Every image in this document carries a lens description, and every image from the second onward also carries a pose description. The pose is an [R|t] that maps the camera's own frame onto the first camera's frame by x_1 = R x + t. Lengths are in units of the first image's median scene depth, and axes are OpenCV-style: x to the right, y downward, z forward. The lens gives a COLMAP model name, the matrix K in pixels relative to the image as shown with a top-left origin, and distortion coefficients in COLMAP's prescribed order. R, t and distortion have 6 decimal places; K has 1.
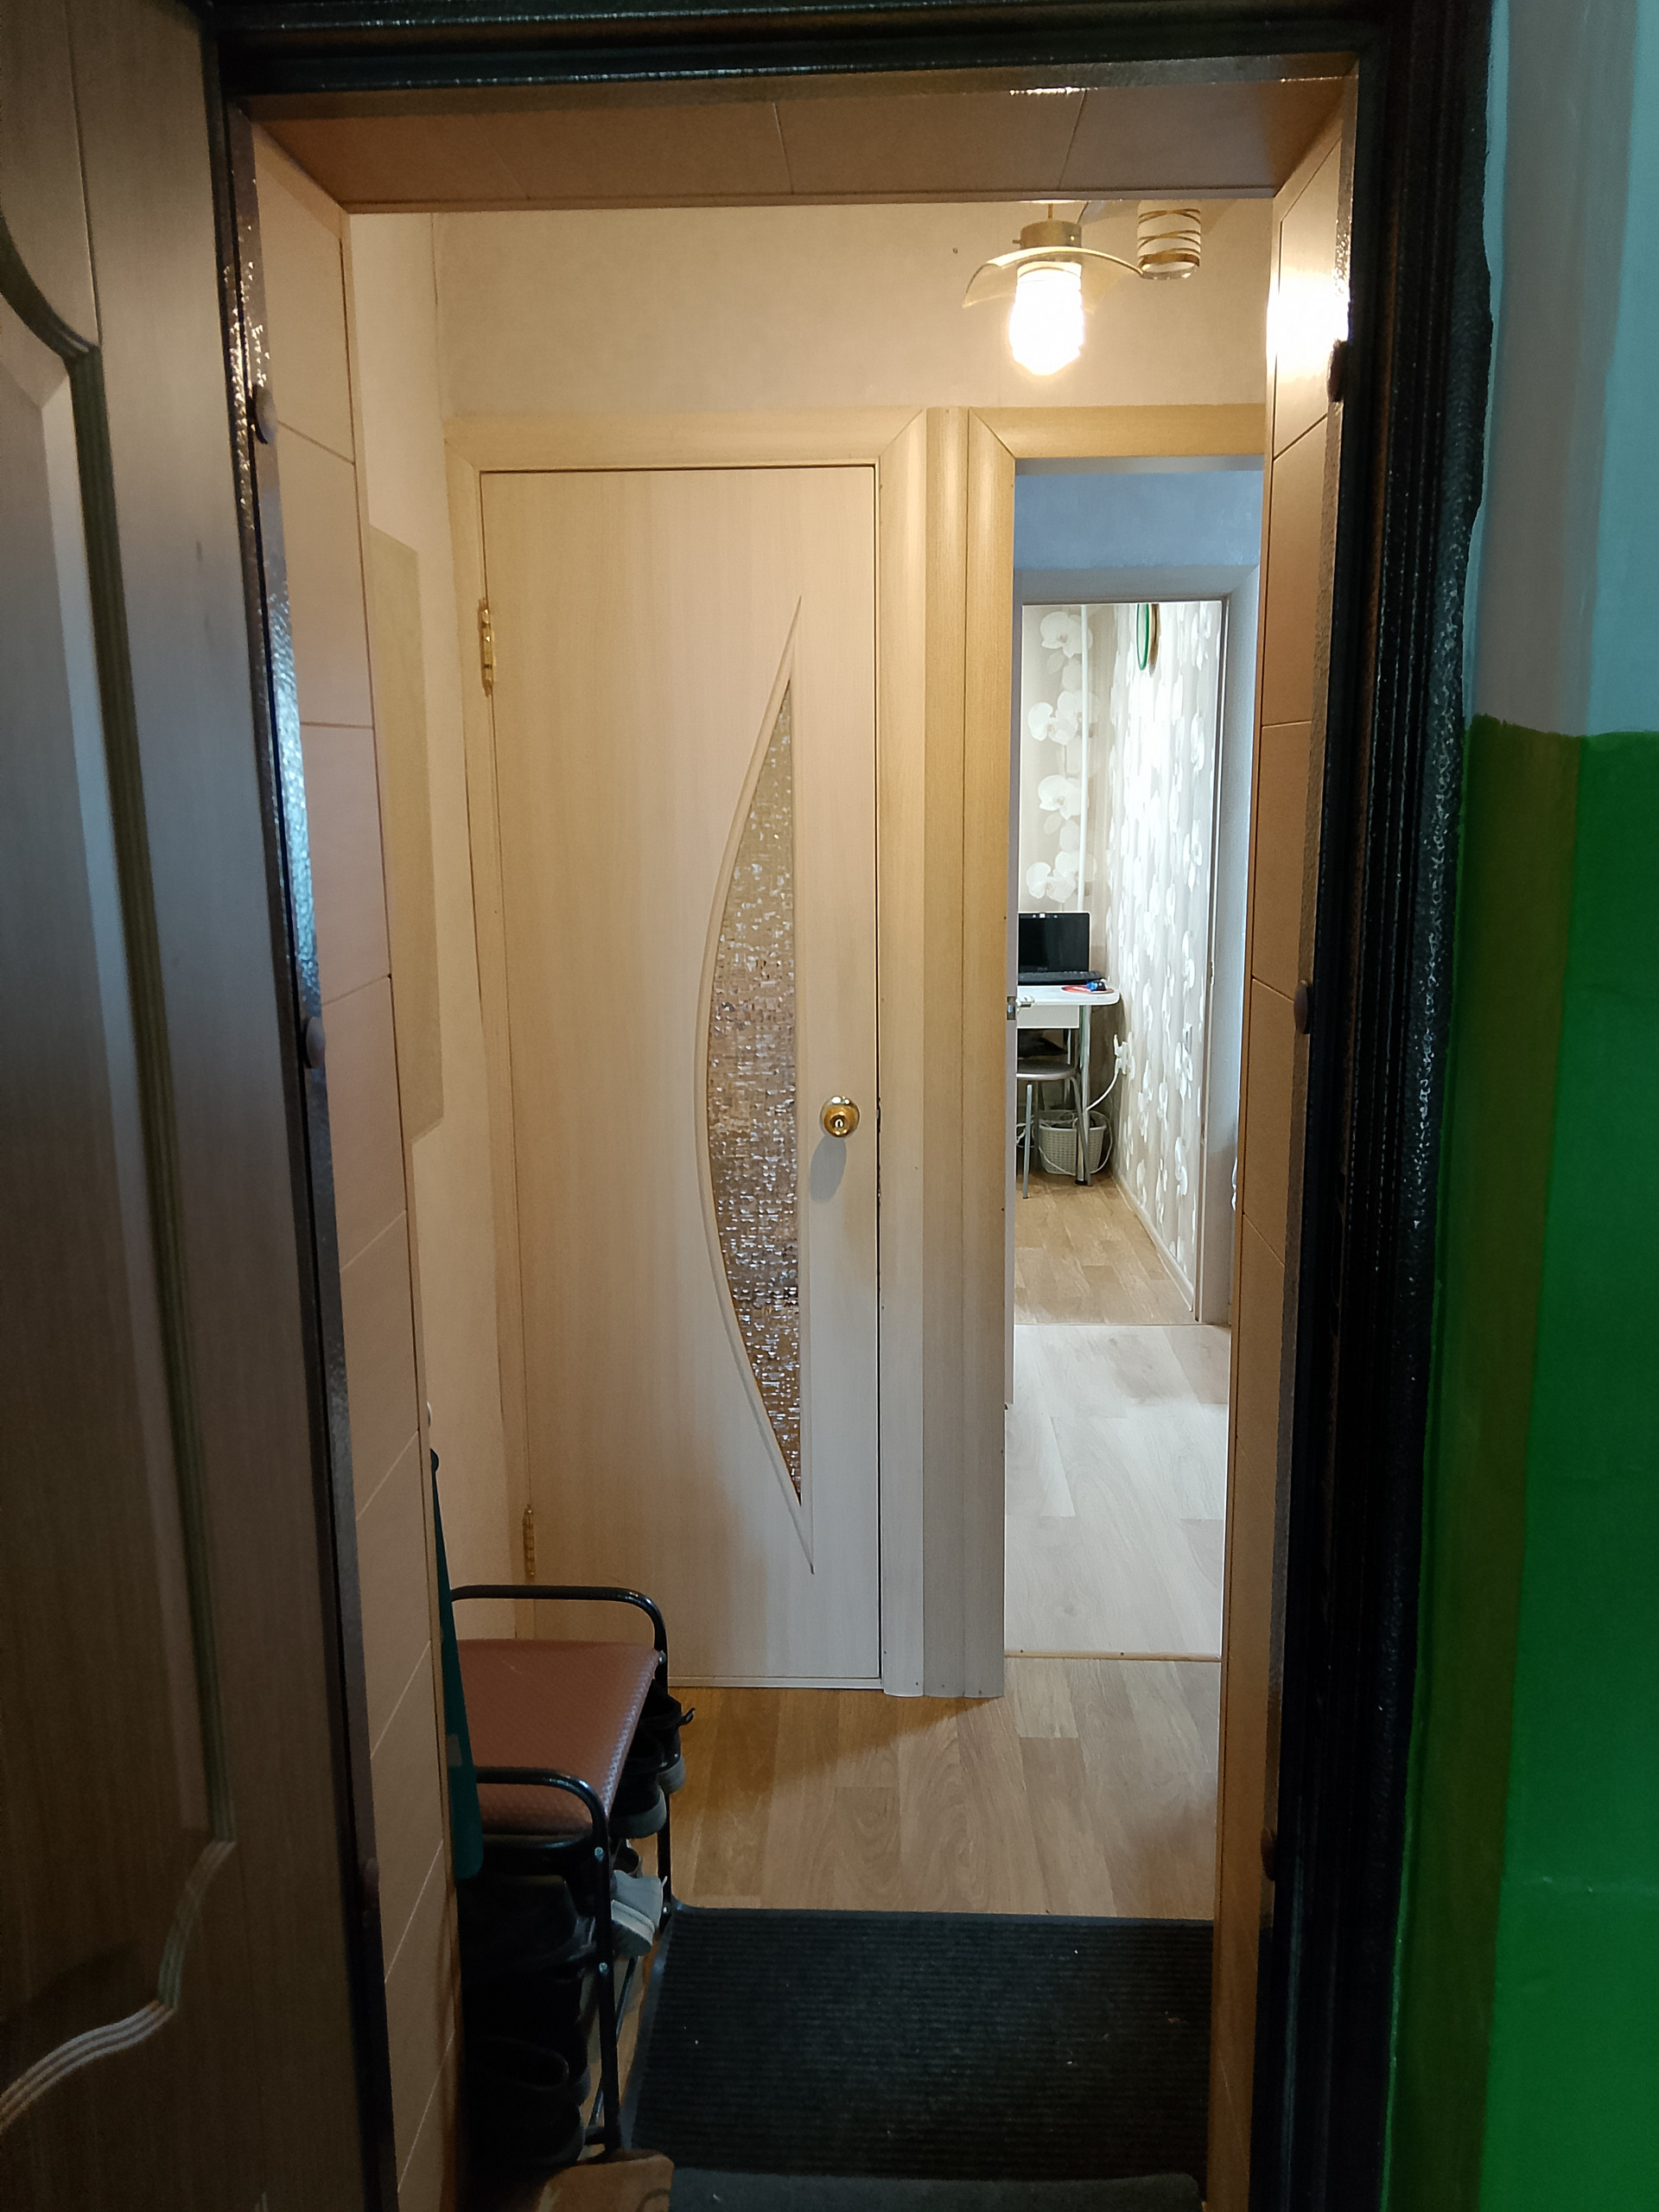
lens RADIAL K [[1670.7, 0, 829.5], [0, 1670.7, 1106.0], [0, 0, 1]] dist [0.073007, -0.115969]
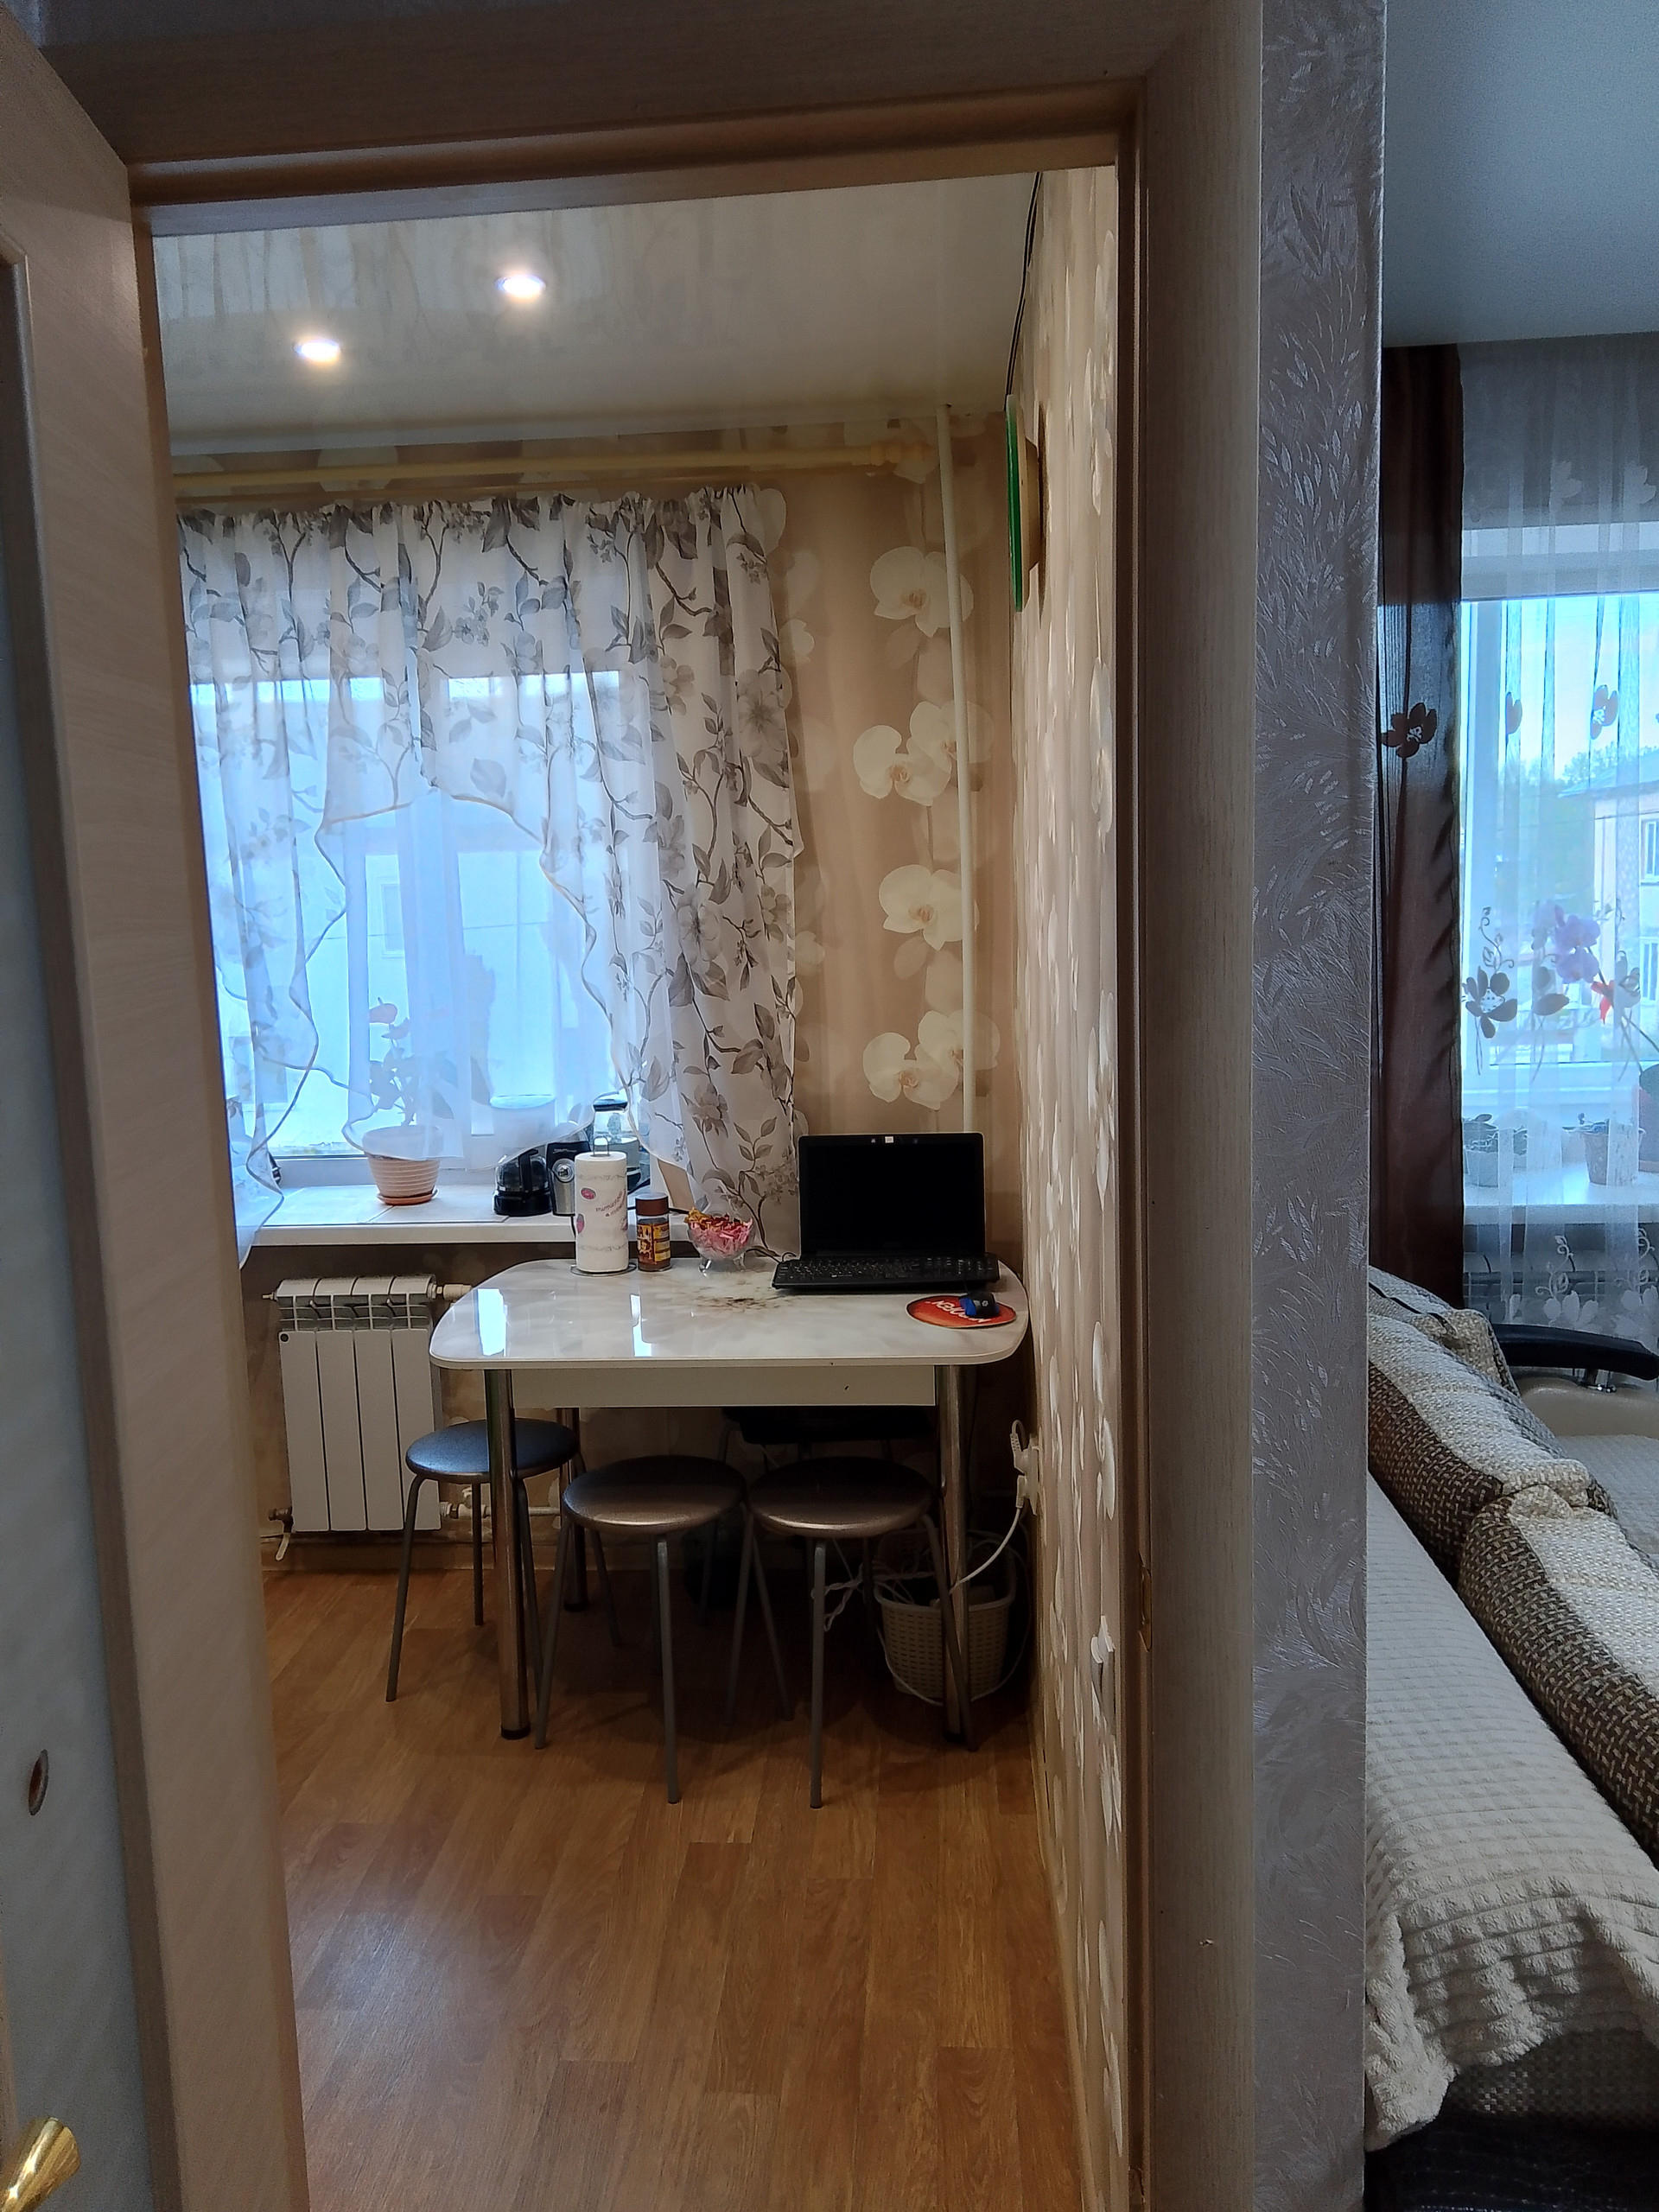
lens RADIAL K [[1665.1, 0, 829.5], [0, 1665.1, 1106.0], [0, 0, 1]] dist [0.066814, -0.047697]
pose [[0.999043, -0.019272, -0.039261, 0.129416], [0.017082, 0.998320, -0.055363, -0.096767], [0.040262, 0.054639, 0.997694, 0.498467]]
